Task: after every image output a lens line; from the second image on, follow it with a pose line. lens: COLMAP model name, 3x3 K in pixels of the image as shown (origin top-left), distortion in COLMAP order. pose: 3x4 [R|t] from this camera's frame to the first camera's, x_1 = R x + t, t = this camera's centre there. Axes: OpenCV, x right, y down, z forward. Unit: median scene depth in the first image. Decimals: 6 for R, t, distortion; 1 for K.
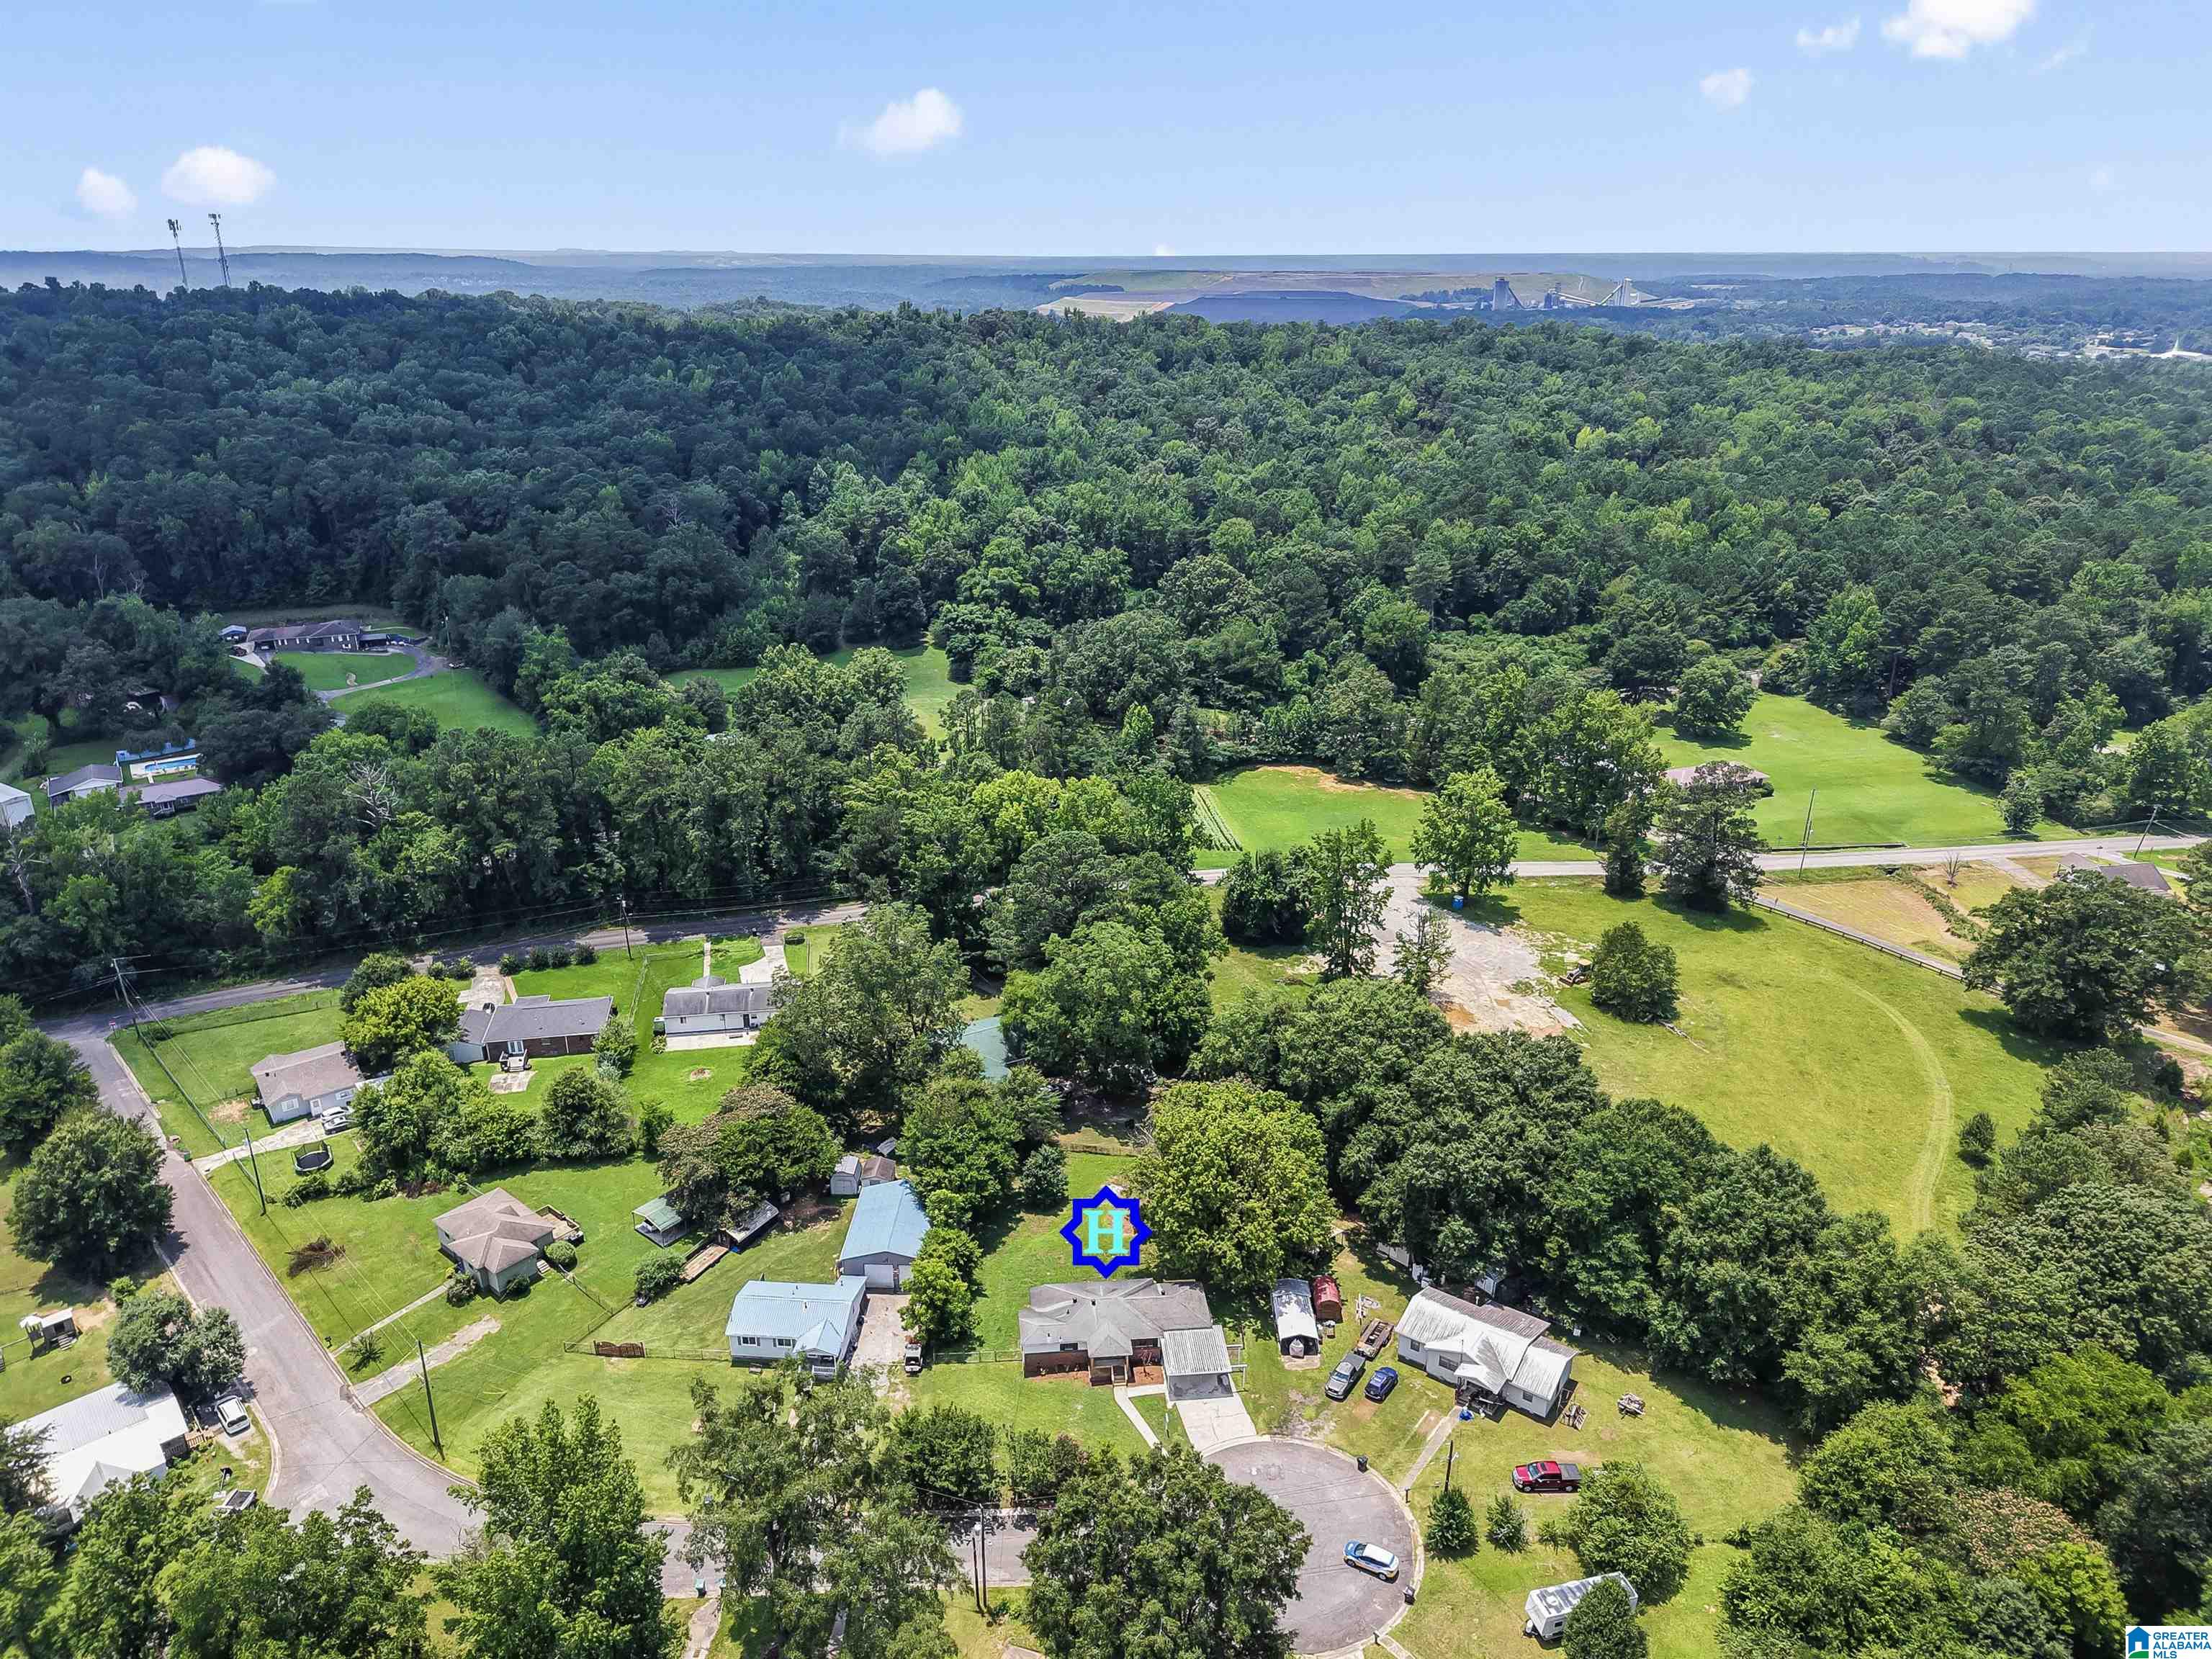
lens RADIAL K [[1547.1, 0, 1106.0], [0, 1547.1, 829.5], [0, 0, 1]] dist [0.000124, -0.000008]
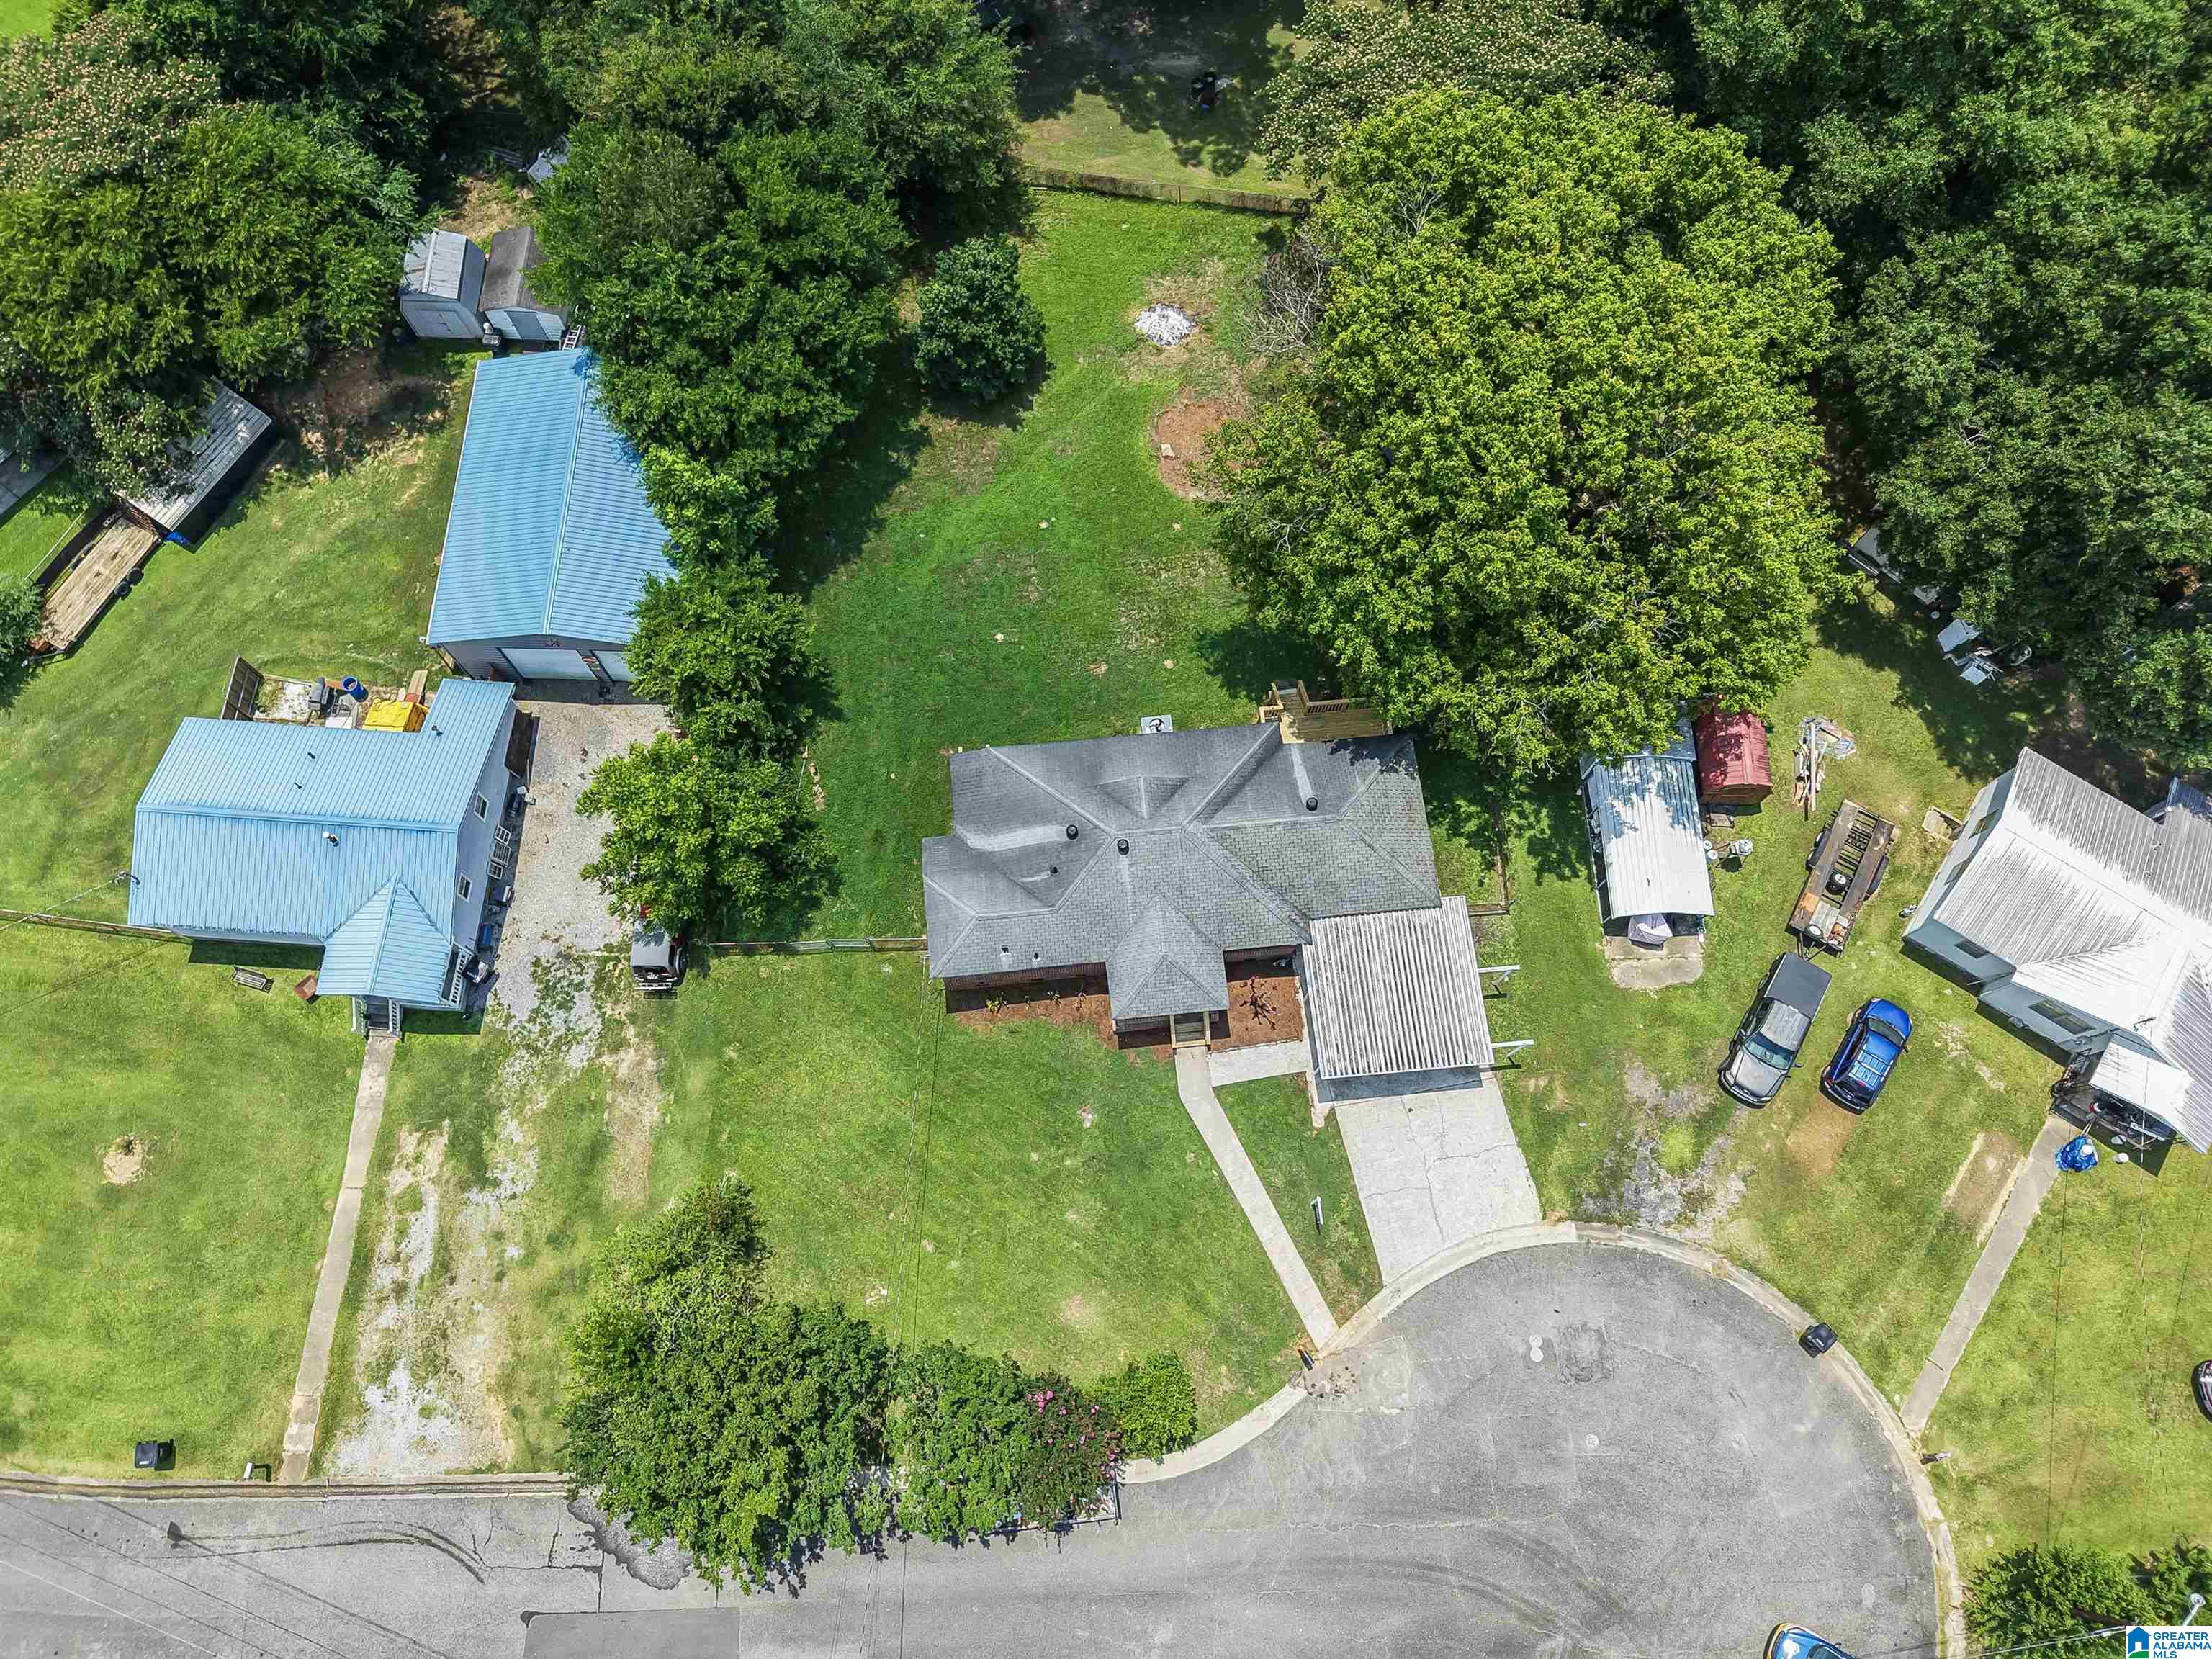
lens RADIAL K [[1542.6, 0, 1095.3], [0, 1542.6, 833.3], [0, 0, 1]] dist [0.016666, -0.004241]
pose [[0.999959, -0.001508, 0.008925, -0.017475], [-0.005842, 0.645605, 0.763649, 0.026709], [-0.006913, -0.763670, 0.645570, 0.752397]]
